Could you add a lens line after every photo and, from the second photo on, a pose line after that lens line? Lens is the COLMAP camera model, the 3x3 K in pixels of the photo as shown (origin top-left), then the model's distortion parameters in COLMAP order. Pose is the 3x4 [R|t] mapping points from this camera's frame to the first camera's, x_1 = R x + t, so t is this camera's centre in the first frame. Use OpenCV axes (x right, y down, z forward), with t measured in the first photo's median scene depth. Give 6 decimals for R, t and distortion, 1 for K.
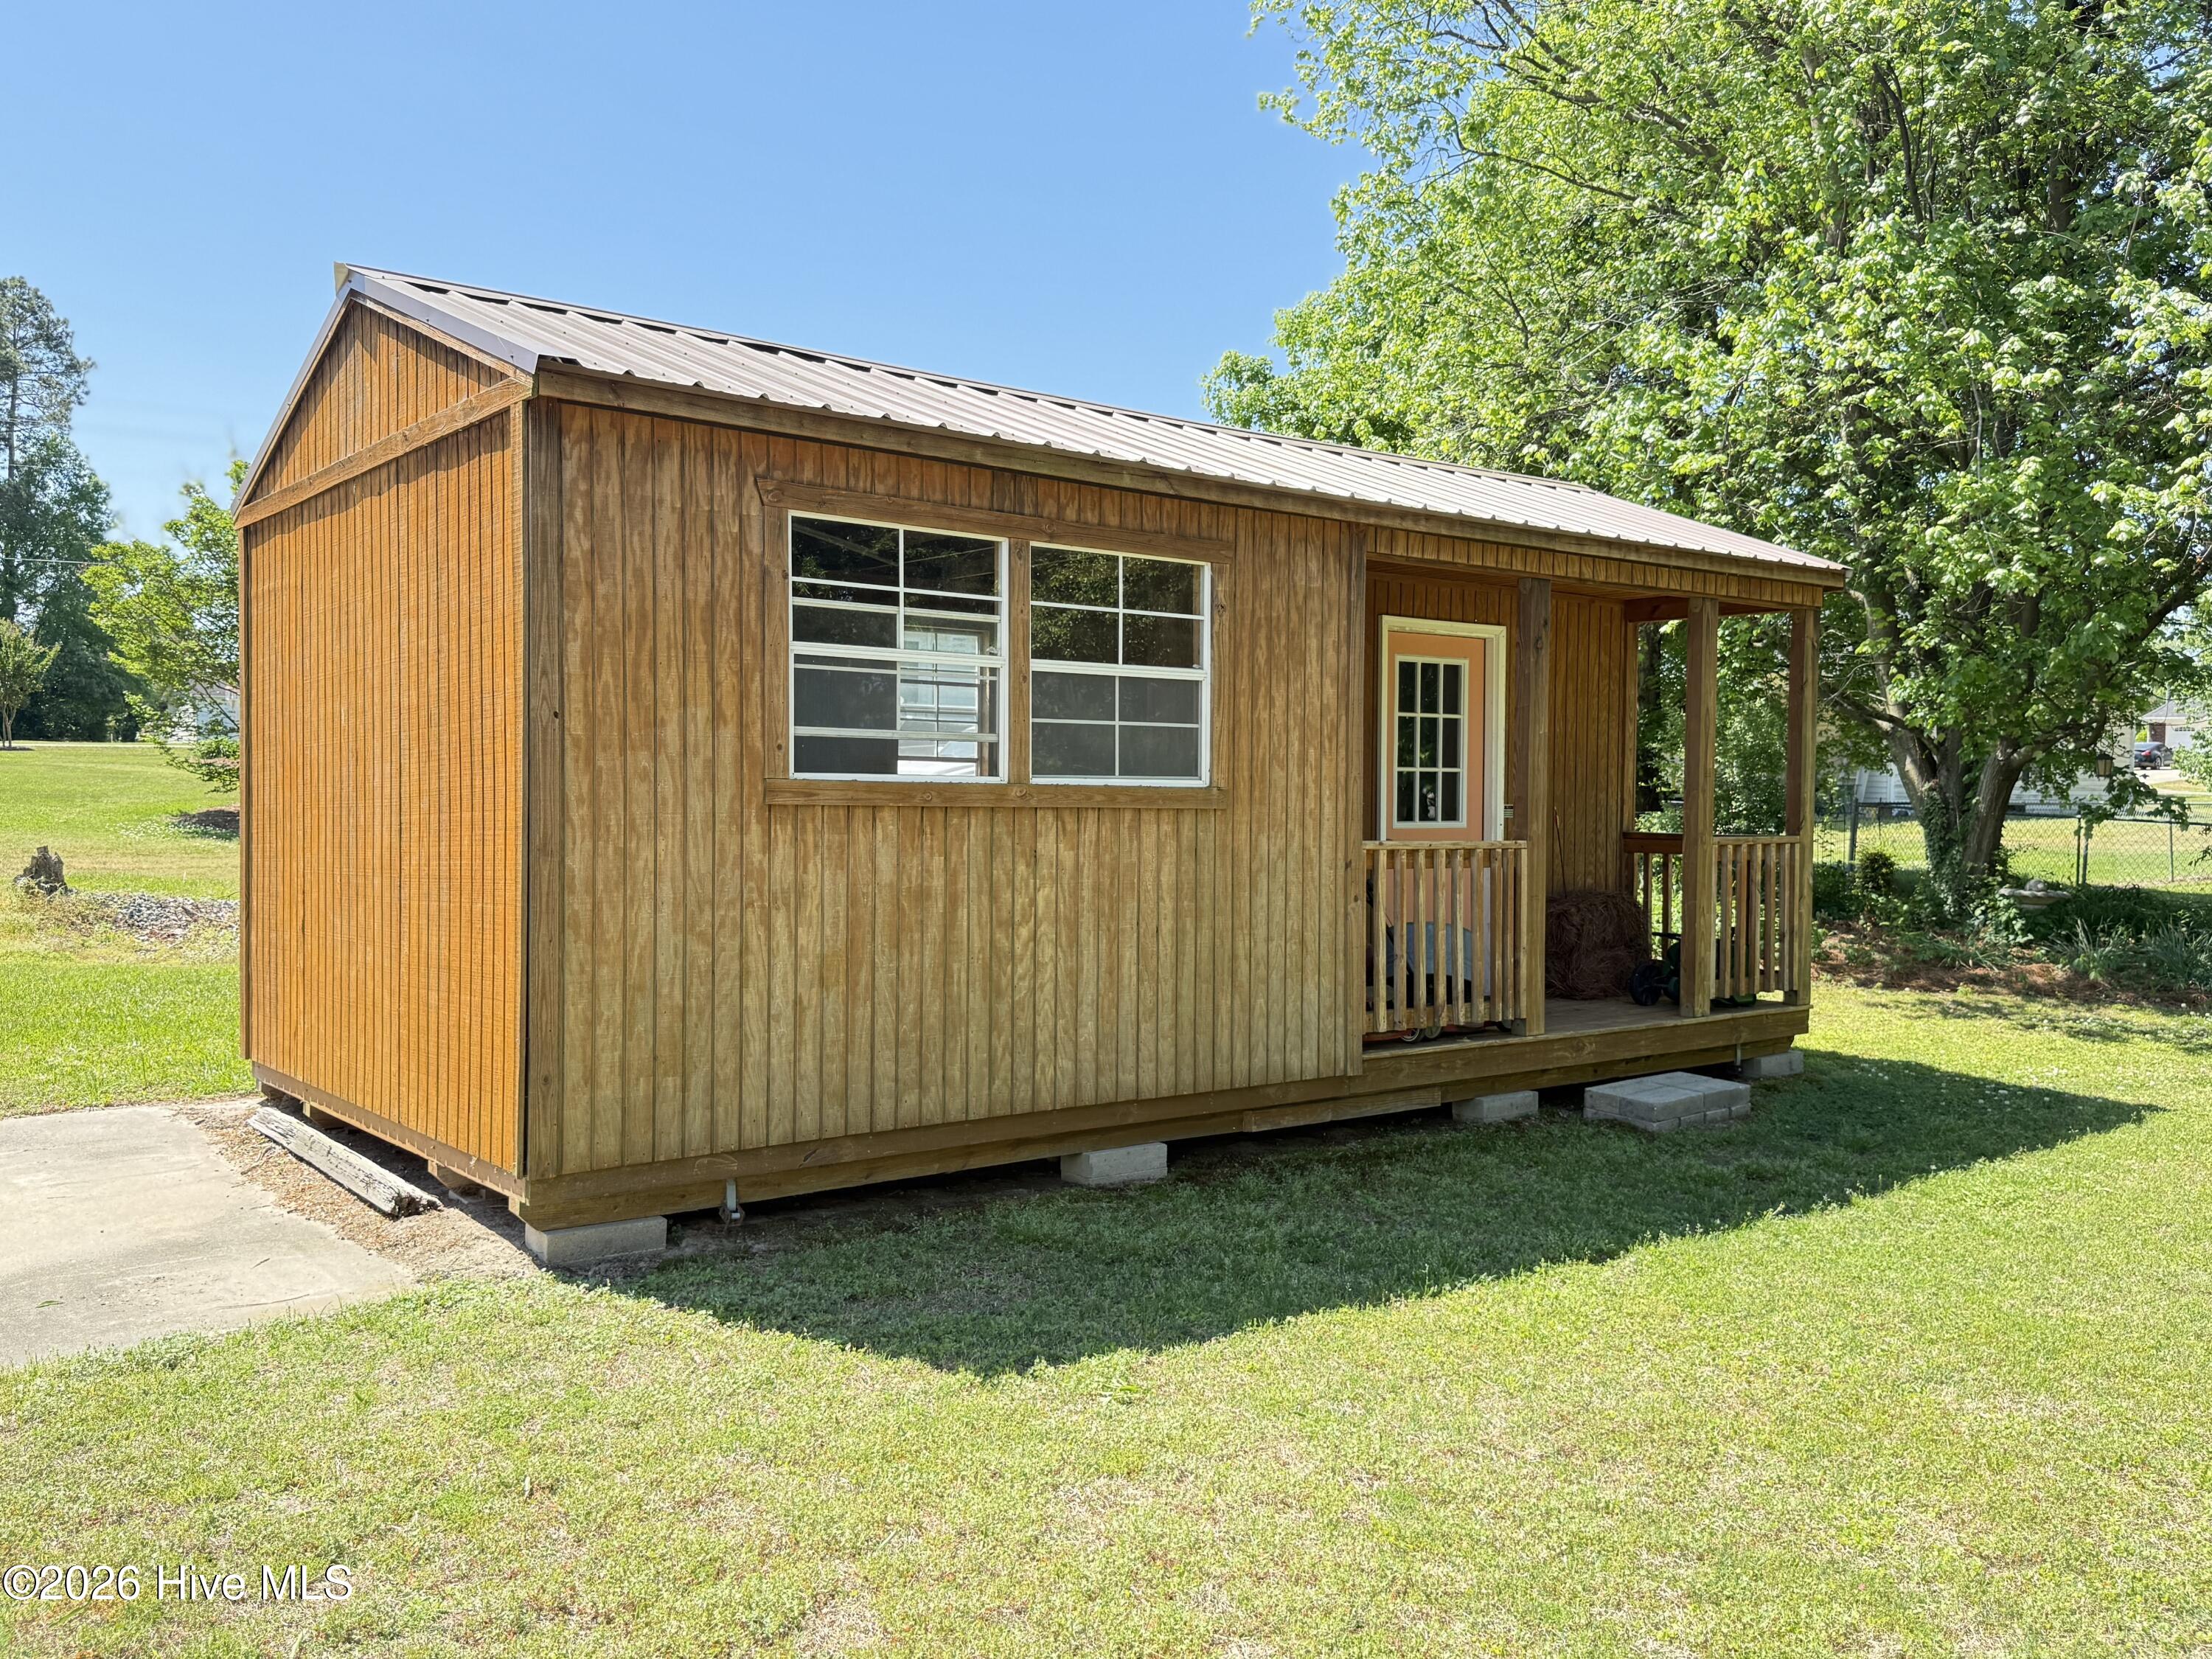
lens RADIAL K [[1829.5, 0, 1106.0], [0, 1829.5, 829.5], [0, 0, 1]] dist [0.001096, -0.000875]
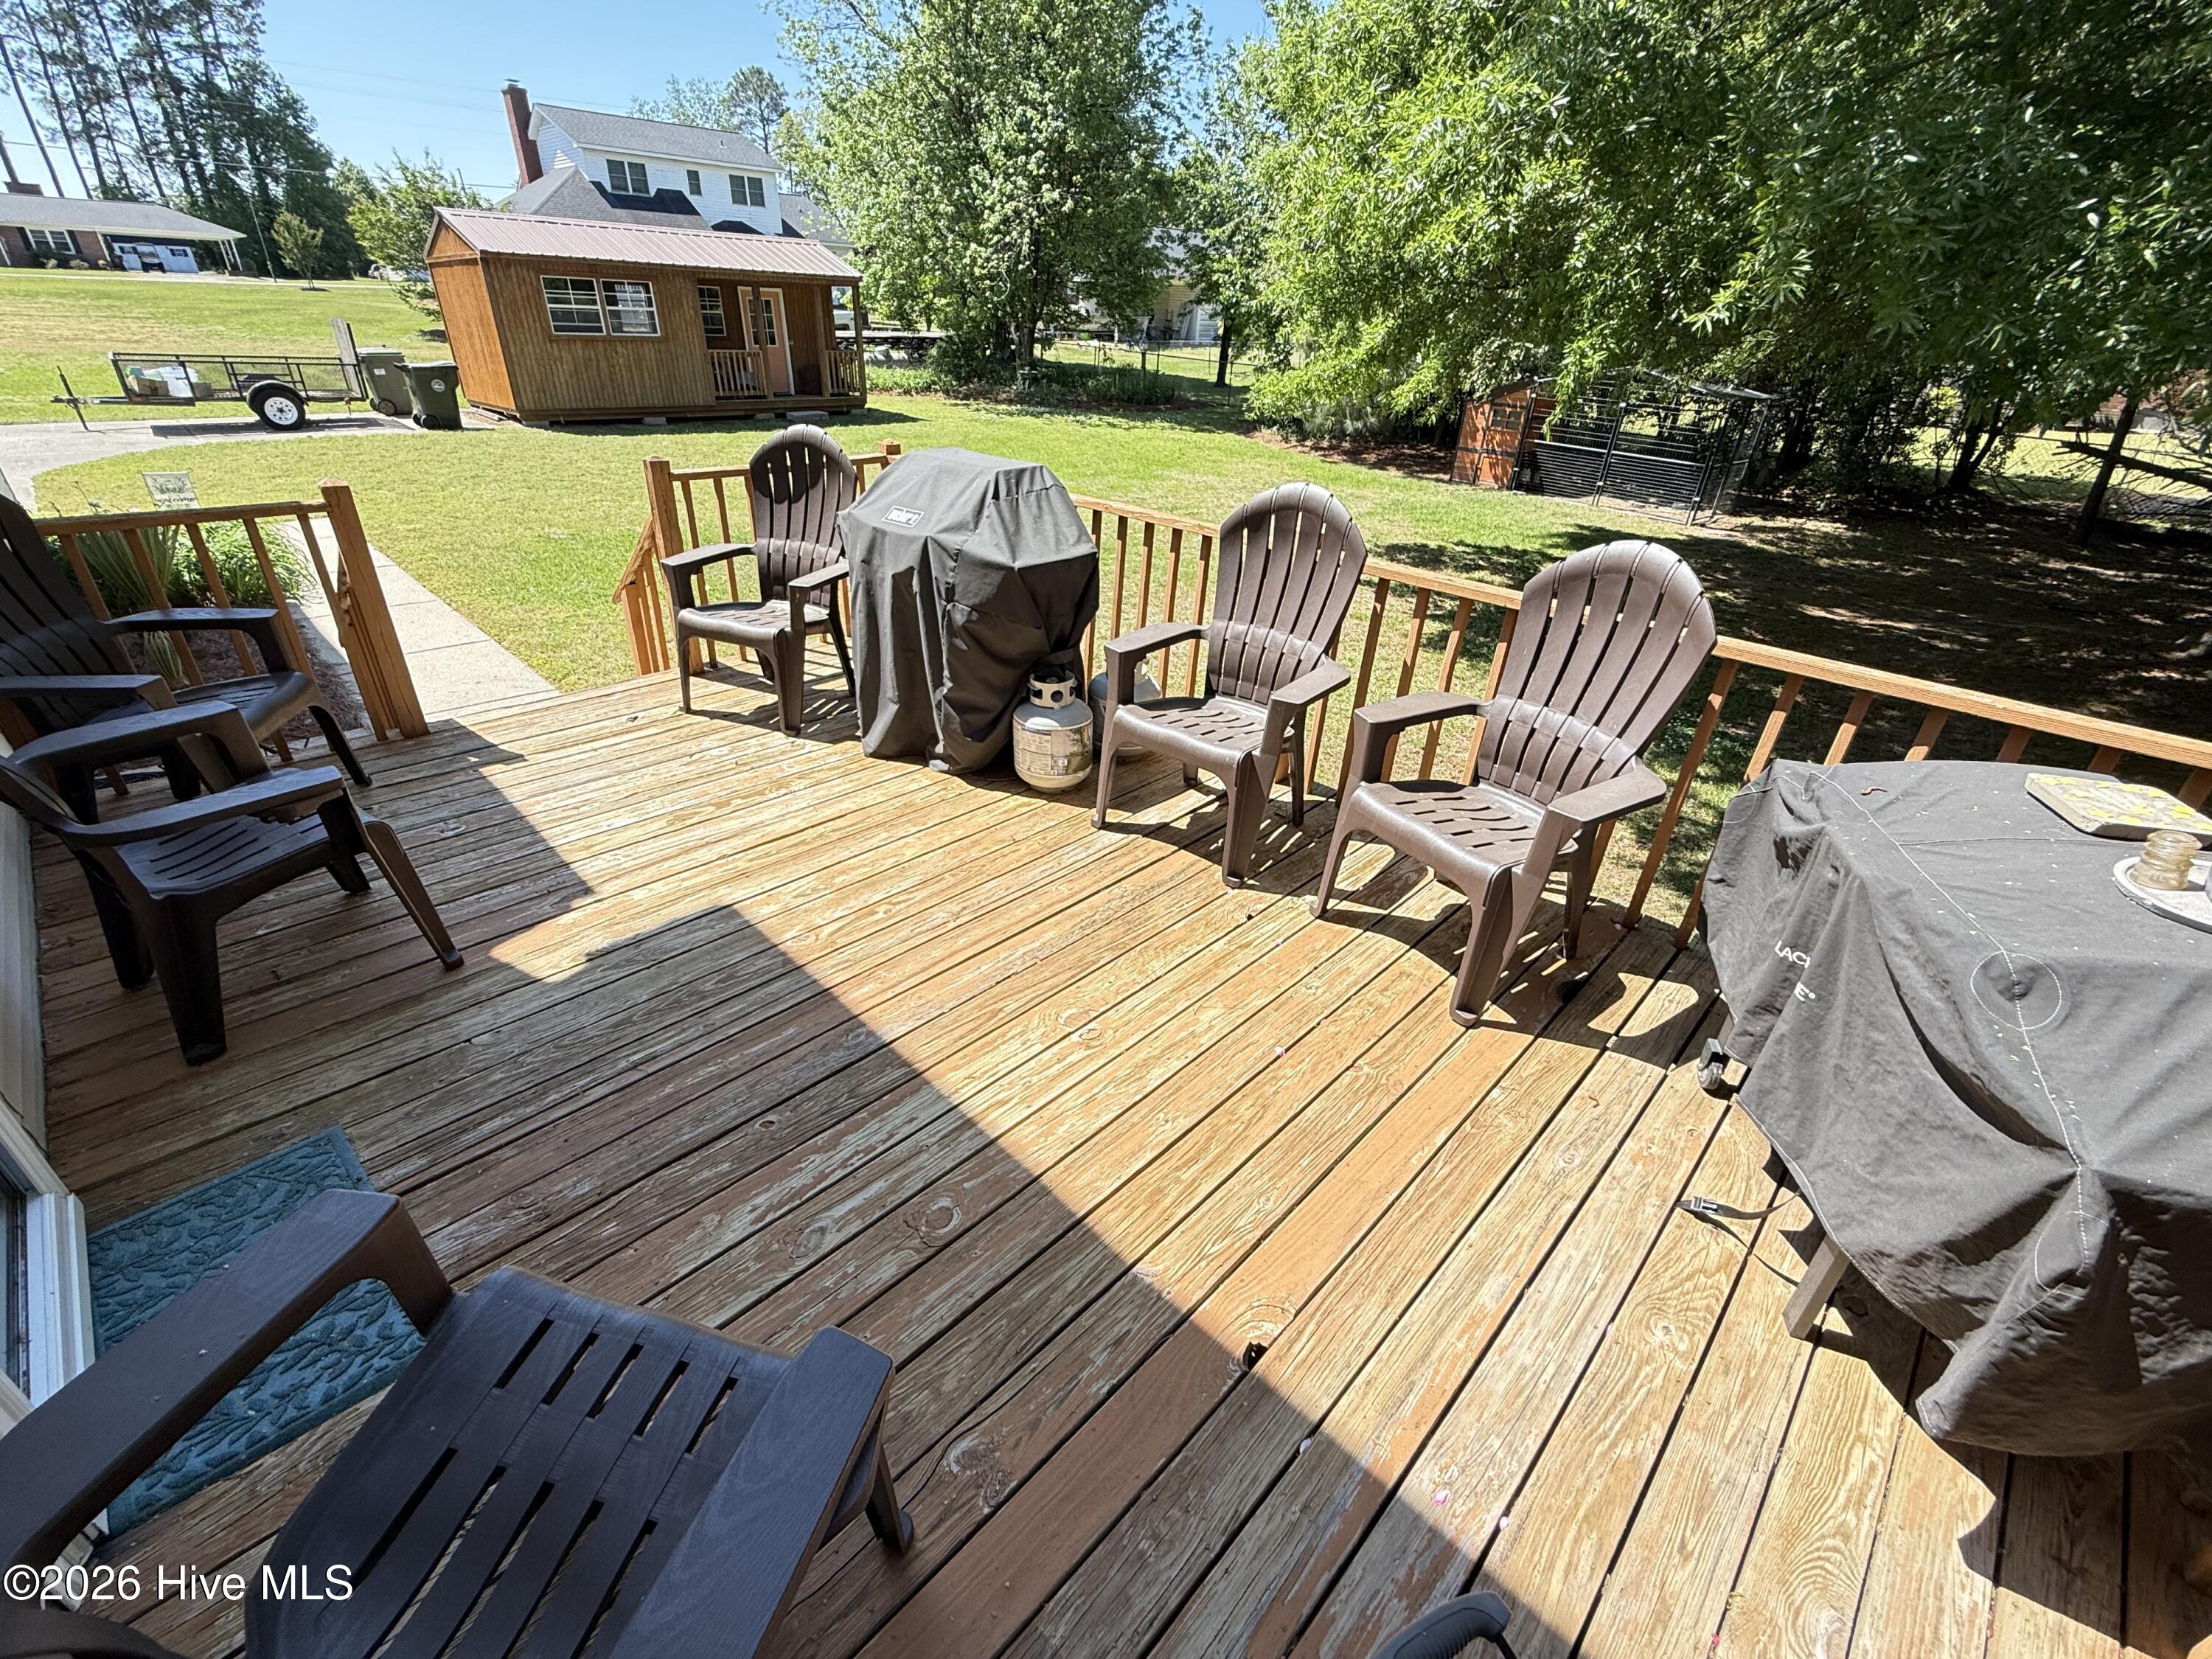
lens RADIAL K [[945.2, 0, 1107.6], [0, 945.2, 815.5], [0, 0, 1]] dist [0.009835, -0.000090]
pose [[0.993830, -0.035620, 0.105035, 0.139176], [-0.014613, 0.896715, 0.442368, -0.002281], [-0.109944, -0.441173, 0.890662, -0.289988]]
